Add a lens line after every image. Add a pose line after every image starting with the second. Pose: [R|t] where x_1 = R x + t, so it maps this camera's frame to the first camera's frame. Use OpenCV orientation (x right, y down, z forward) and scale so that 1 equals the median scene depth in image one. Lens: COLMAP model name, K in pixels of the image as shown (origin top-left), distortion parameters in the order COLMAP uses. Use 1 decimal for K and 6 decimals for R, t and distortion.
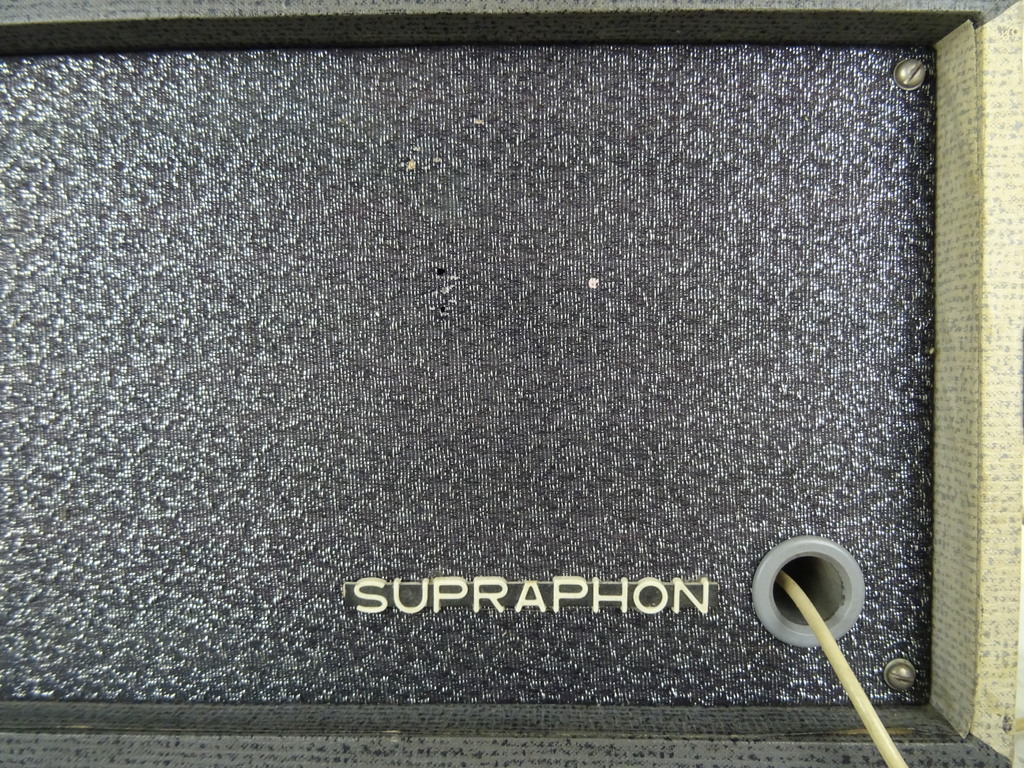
lens RADIAL K [[732.0, 0, 516.6], [0, 732.0, 377.3], [0, 0, 1]] dist [-0.001436, -0.011087]
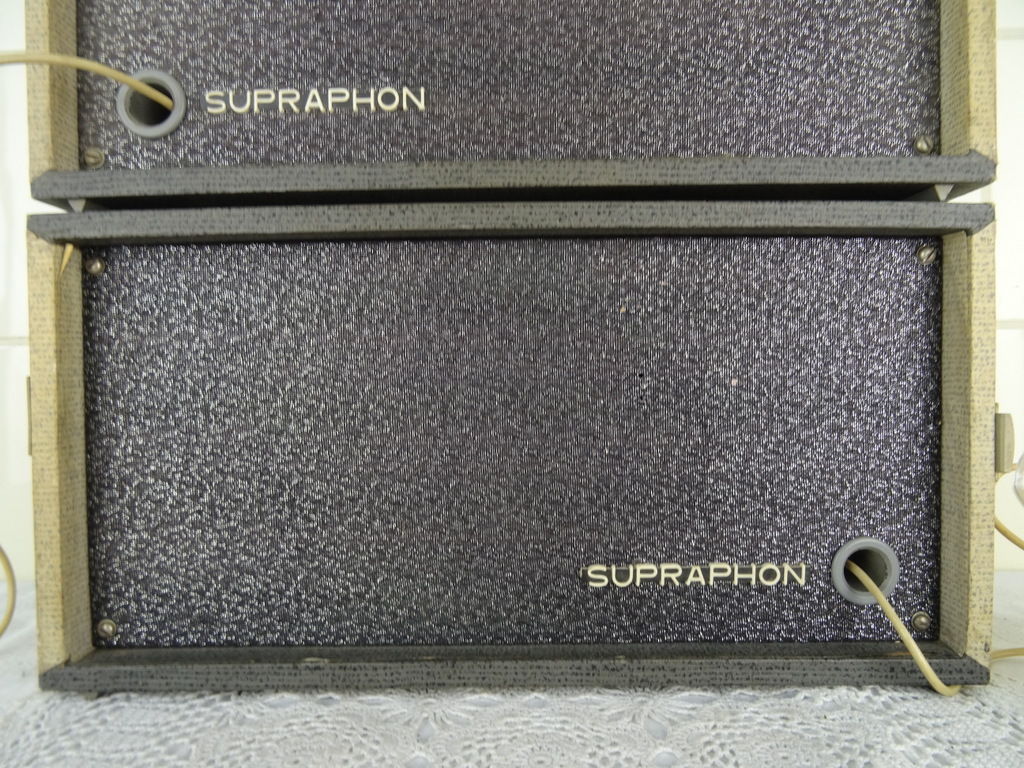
lens RADIAL K [[732.0, 0, 513.3], [0, 732.0, 377.6], [0, 0, 1]] dist [-0.001436, -0.011087]
pose [[0.999765, -0.003111, 0.021435, -0.418643], [0.003148, 0.999994, -0.001706, -0.136897], [-0.021430, 0.001773, 0.999769, -0.611235]]
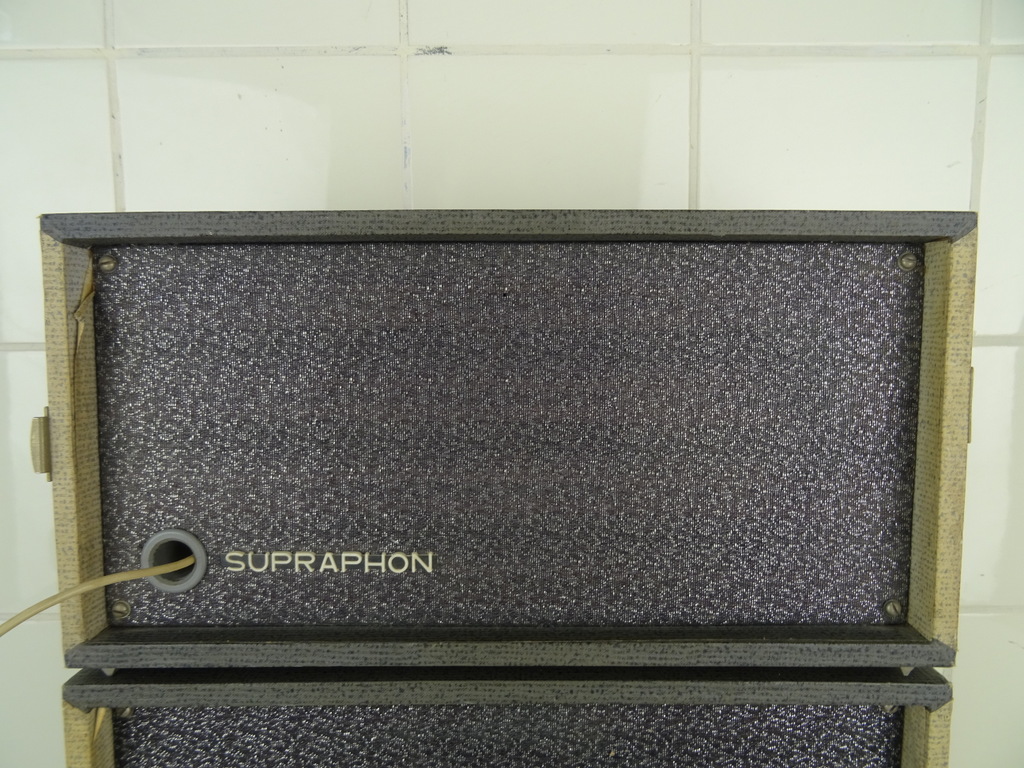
lens RADIAL K [[732.0, 0, 509.9], [0, 732.0, 375.5], [0, 0, 1]] dist [-0.001436, -0.011087]
pose [[0.999286, 0.009769, 0.036494, -0.461499], [-0.011883, 0.998236, 0.058174, -1.294660], [-0.035861, -0.058566, 0.997639, -0.698188]]
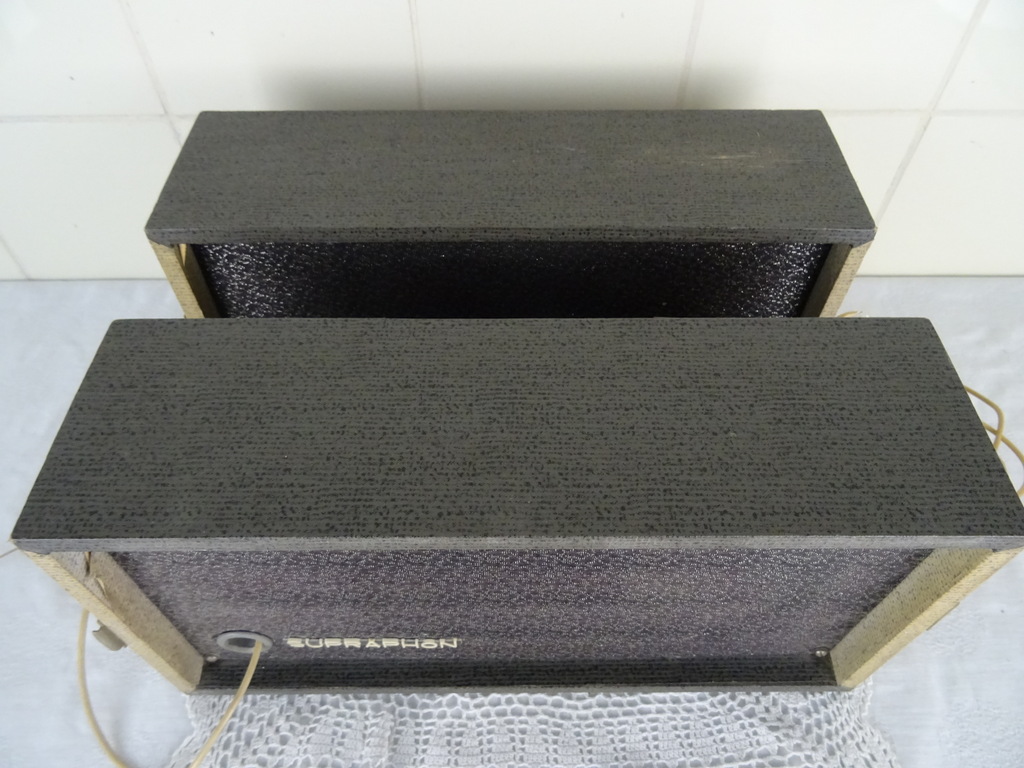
lens RADIAL K [[732.0, 0, 515.6], [0, 732.0, 373.3], [0, 0, 1]] dist [-0.001436, -0.011087]
pose [[0.999217, -0.016182, 0.036104, -0.465849], [-0.016848, 0.651629, 0.758351, -1.770343], [-0.035798, -0.758365, 0.650846, -0.700190]]
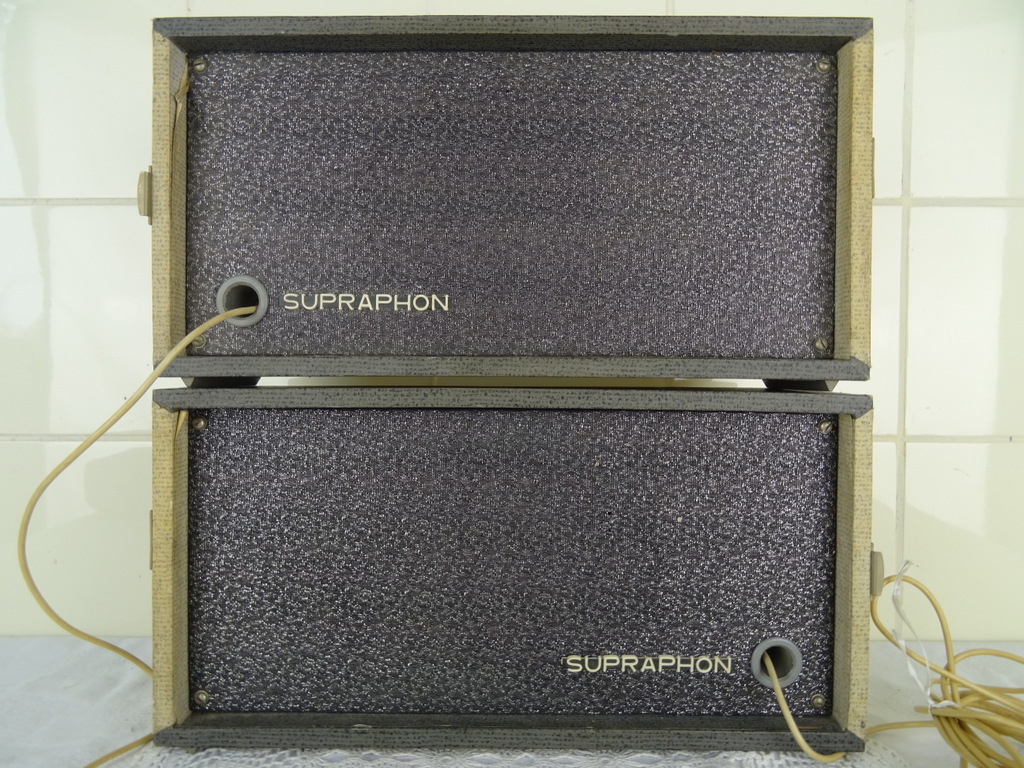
lens RADIAL K [[732.0, 0, 520.7], [0, 732.0, 383.9], [0, 0, 1]] dist [-0.001436, -0.011087]
pose [[0.999465, 0.015624, 0.028739, -0.431121], [-0.015337, 0.999831, -0.010157, -0.497110], [-0.028893, 0.009711, 0.999535, -1.144726]]
